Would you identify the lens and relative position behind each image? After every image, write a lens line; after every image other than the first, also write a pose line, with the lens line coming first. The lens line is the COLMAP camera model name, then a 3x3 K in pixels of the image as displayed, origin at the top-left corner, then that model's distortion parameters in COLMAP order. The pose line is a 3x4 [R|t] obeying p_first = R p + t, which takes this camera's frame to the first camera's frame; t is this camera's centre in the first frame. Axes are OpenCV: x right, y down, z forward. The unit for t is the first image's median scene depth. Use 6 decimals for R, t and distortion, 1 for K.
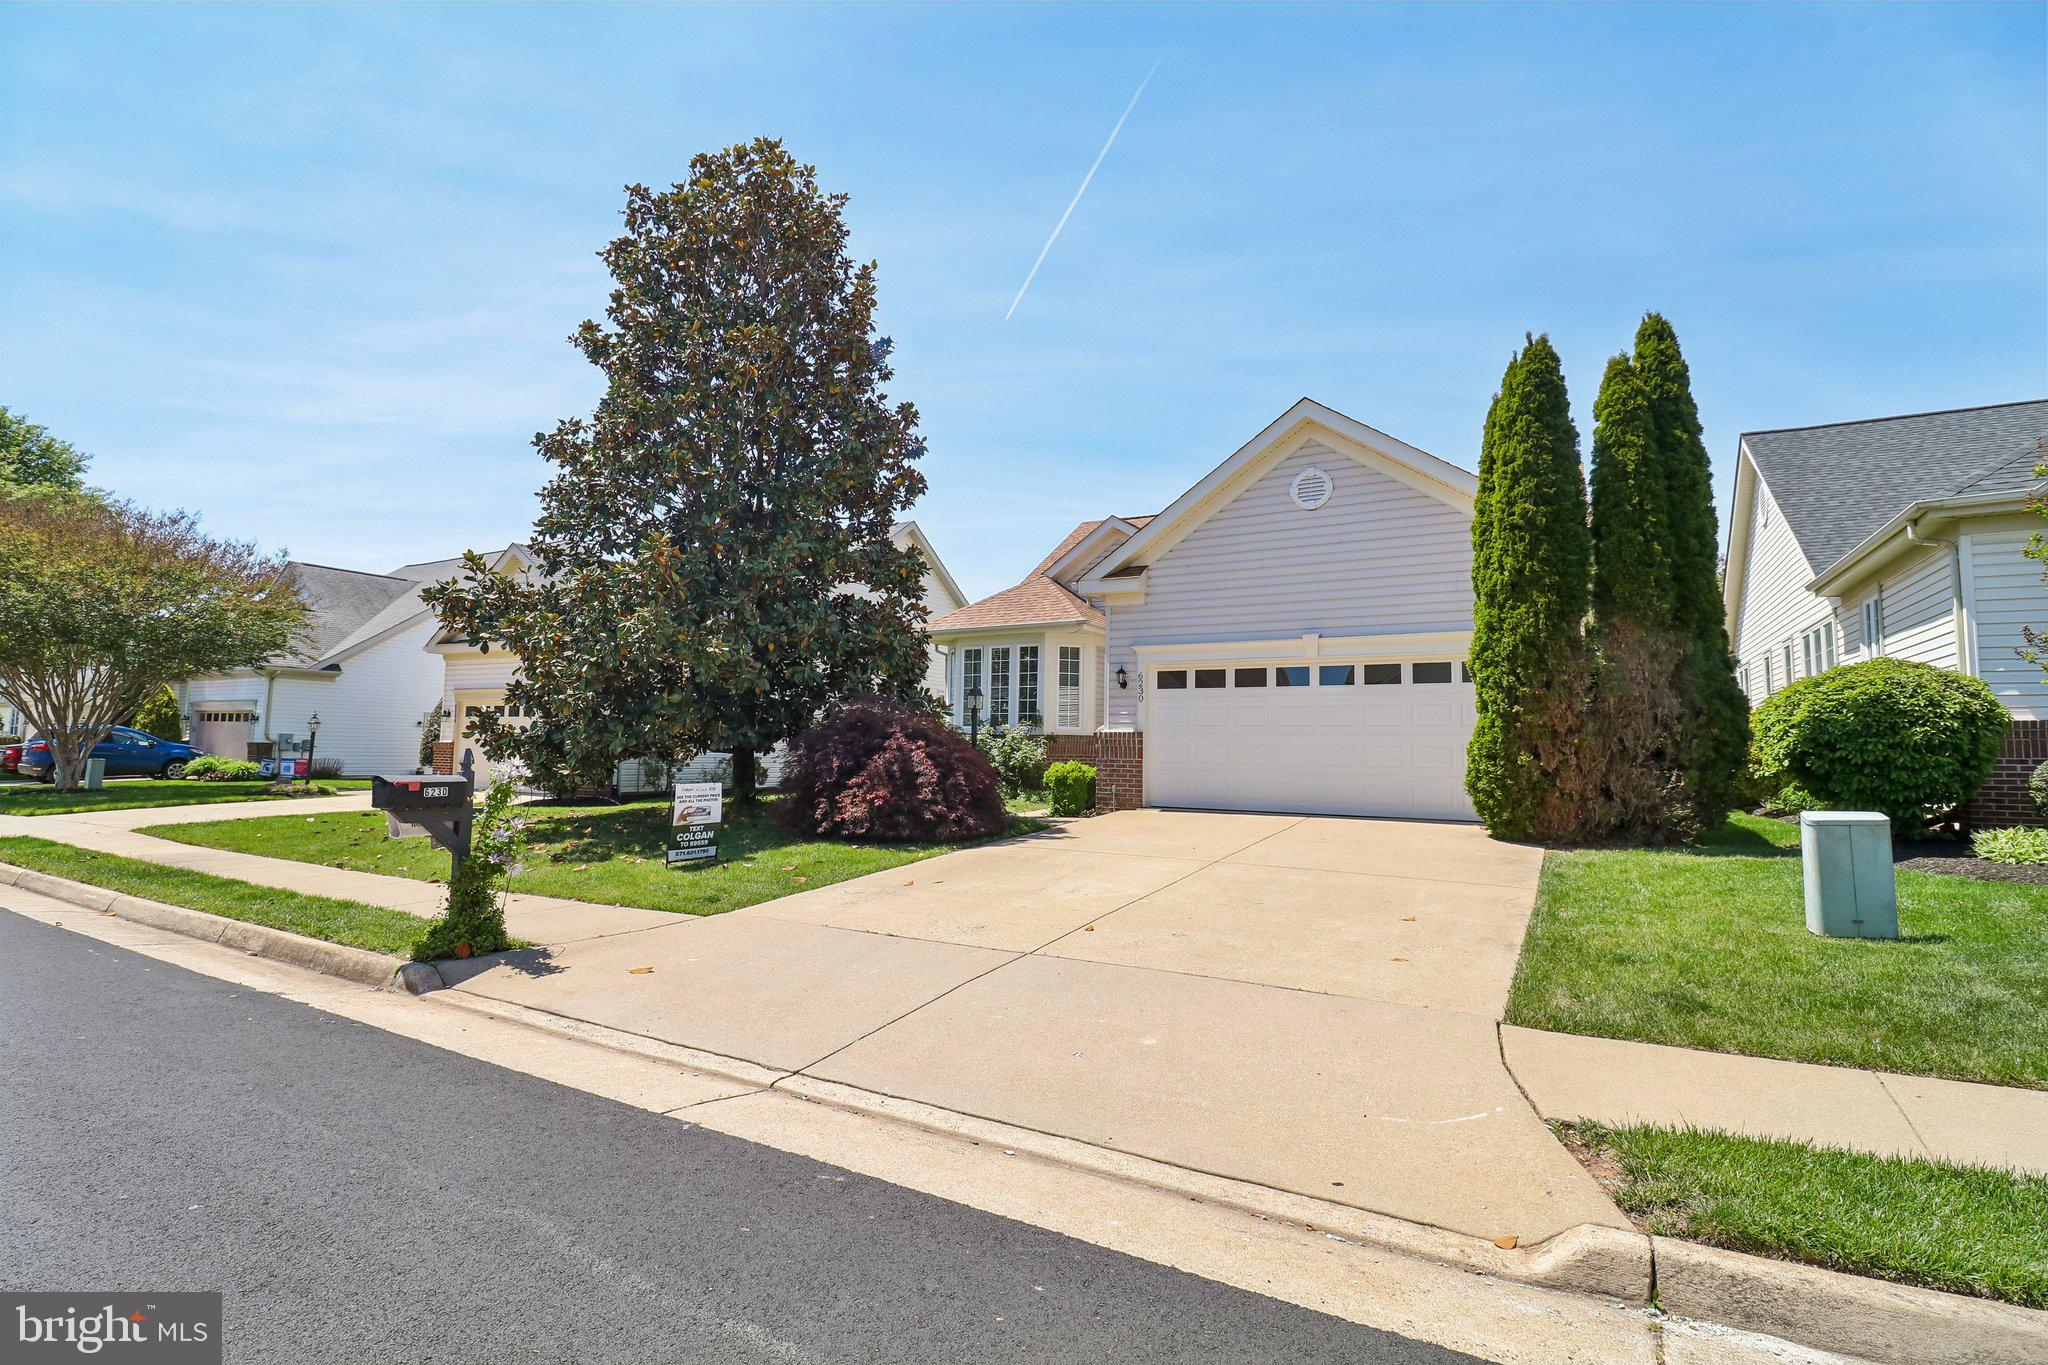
lens RADIAL K [[932.6, 0, 1010.0], [0, 932.6, 682.5], [0, 0, 1]] dist [0.001318, -0.014522]
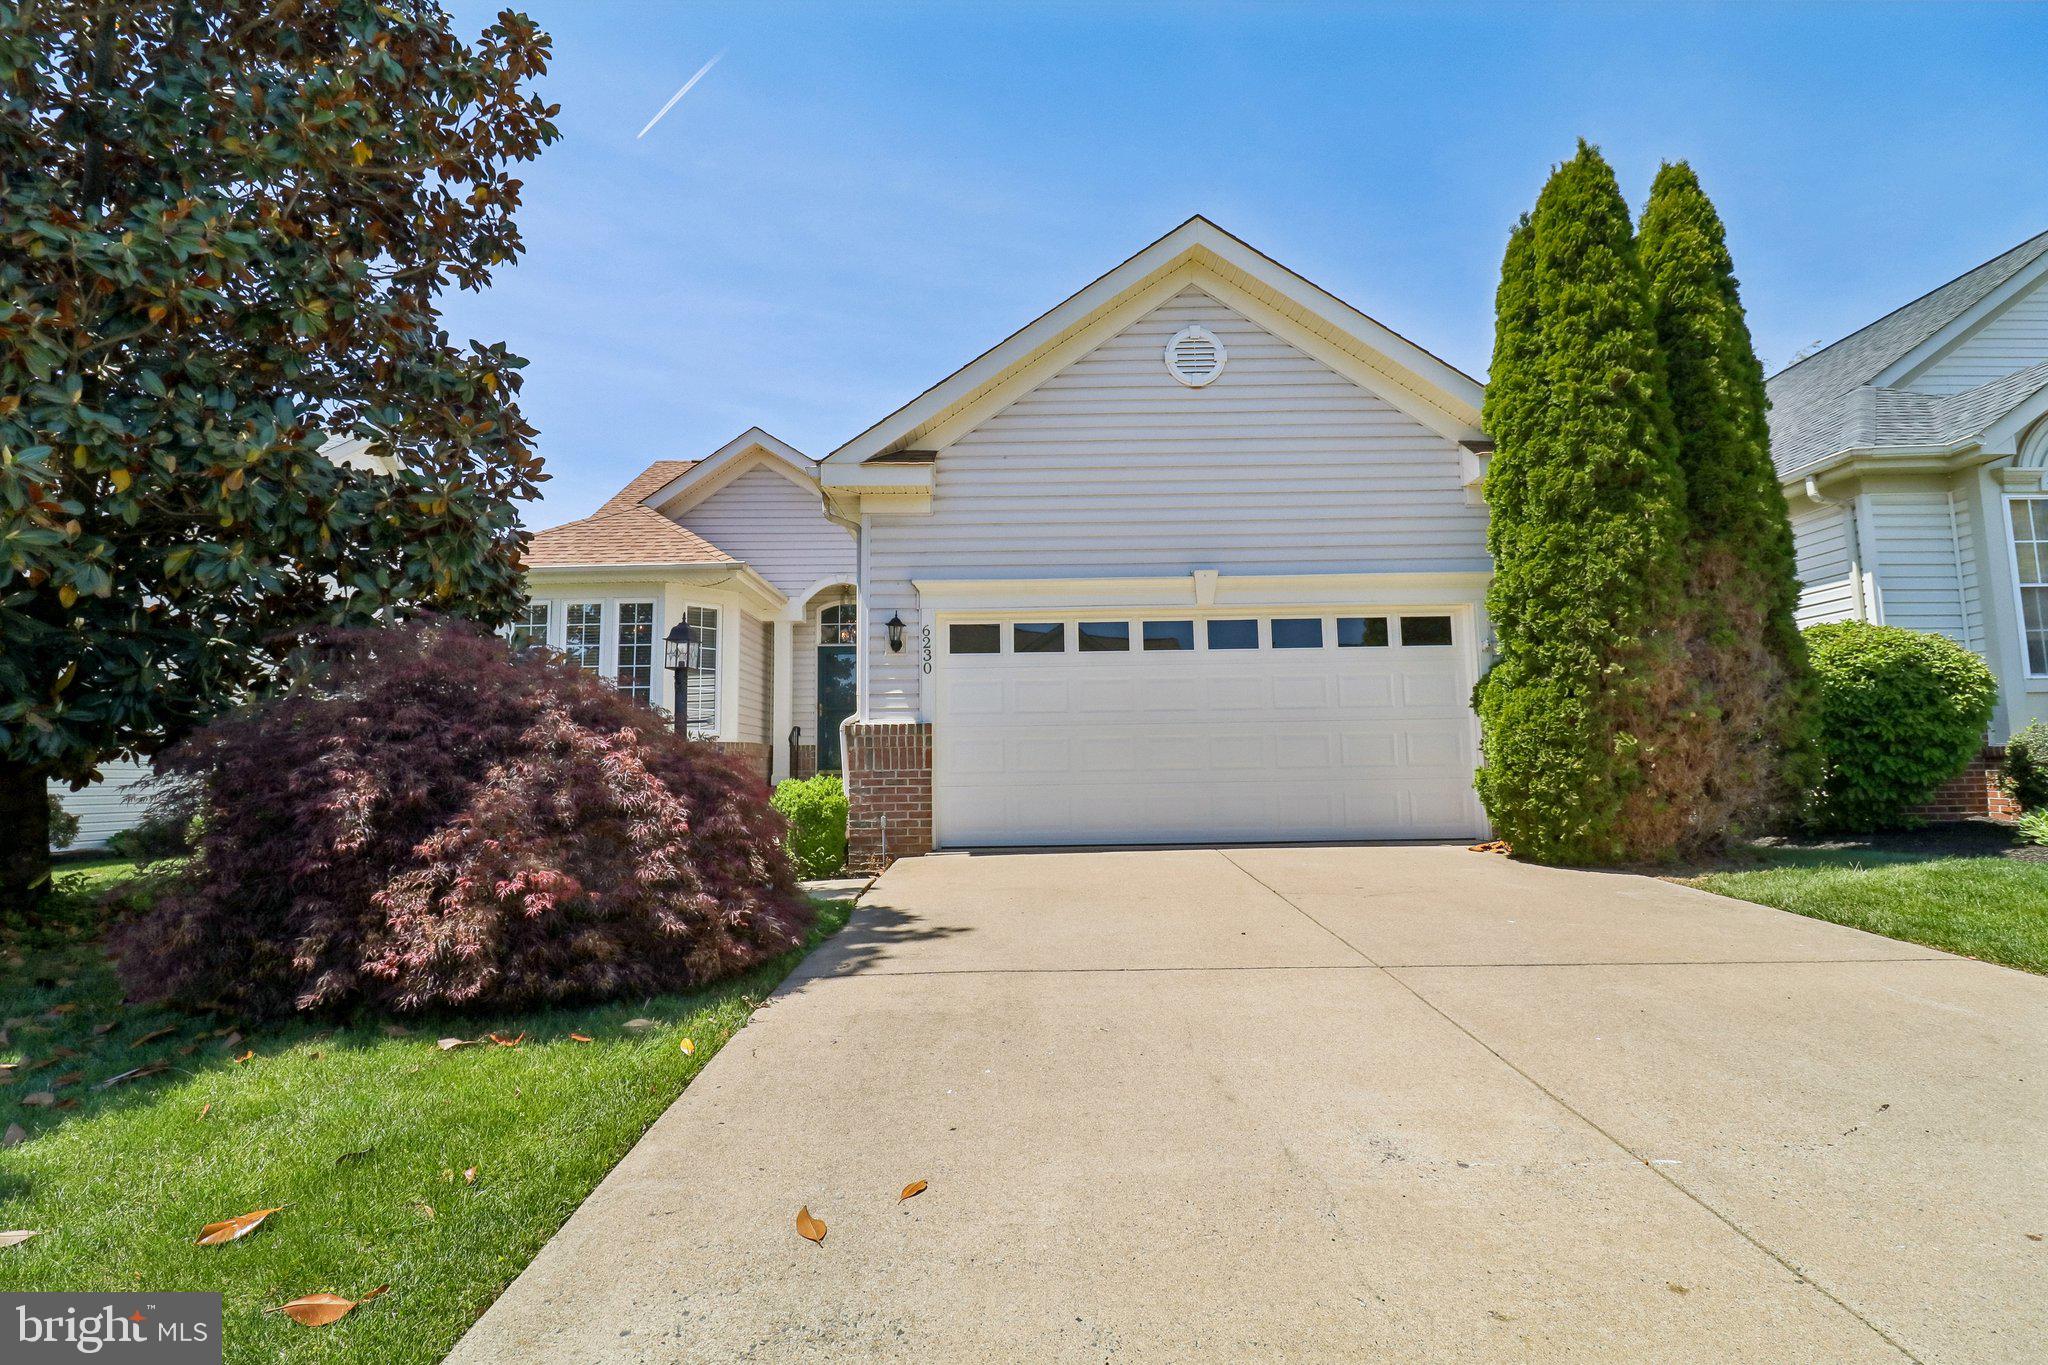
lens RADIAL K [[951.4, 0, 1007.5], [0, 951.4, 670.9], [0, 0, 1]] dist [0.005537, -0.016213]
pose [[0.862103, 0.023859, 0.506170, -0.161226], [-0.006578, 0.999334, -0.035903, 0.052307], [-0.506690, 0.027622, 0.861686, 0.578074]]
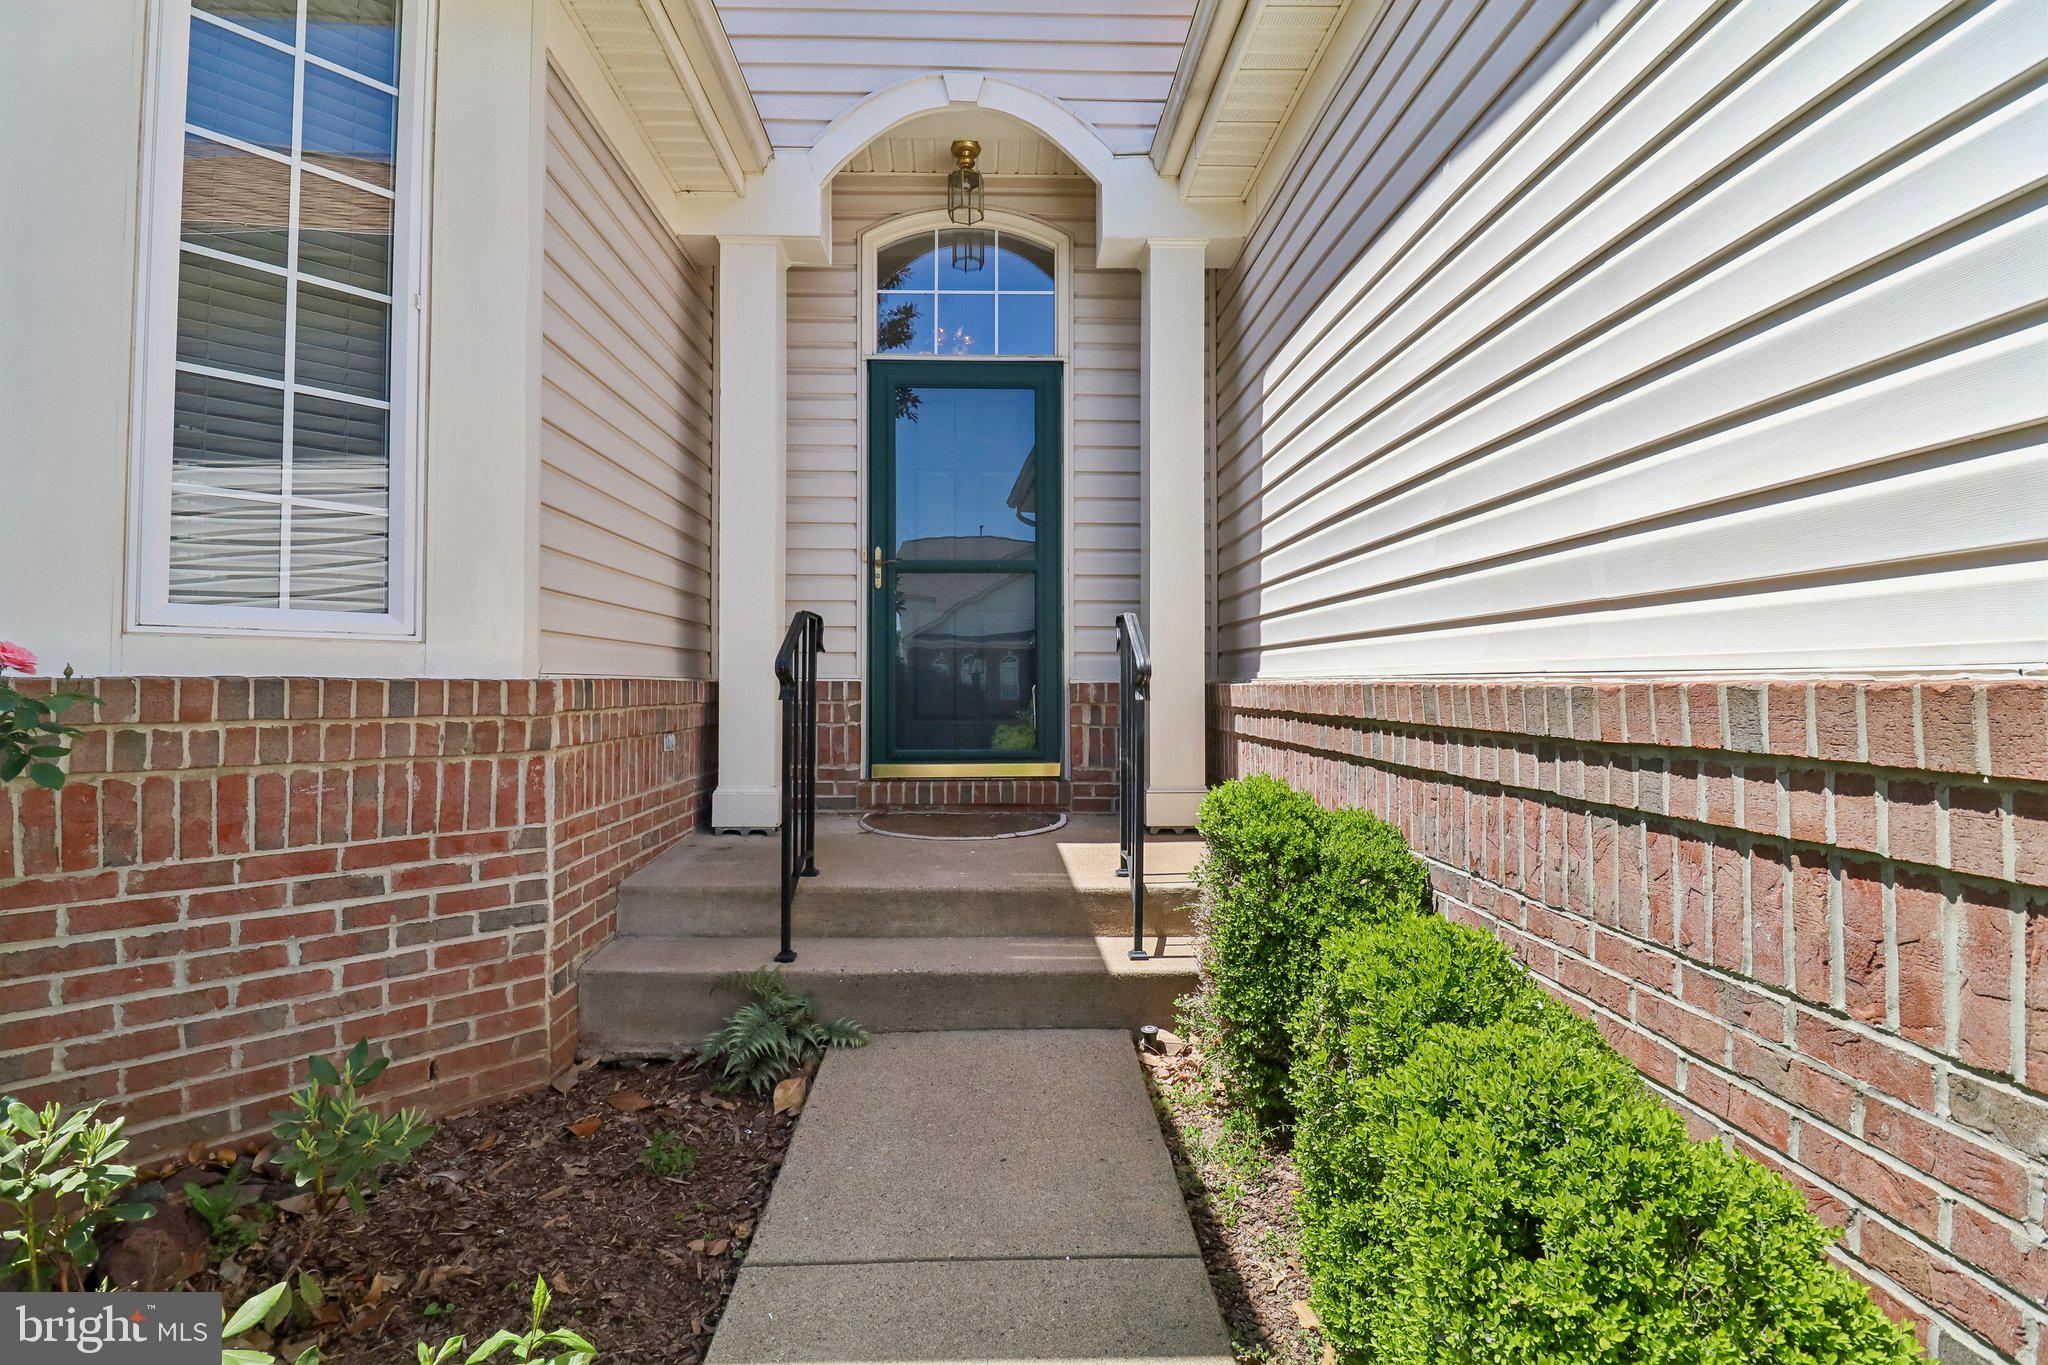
lens RADIAL K [[951.4, 0, 1007.5], [0, 951.4, 670.9], [0, 0, 1]] dist [0.005537, -0.016213]
pose [[0.852314, -0.007786, 0.522973, 0.140548], [-0.021469, 0.998526, 0.049854, 0.085249], [-0.522590, -0.053719, 0.850890, 1.538517]]
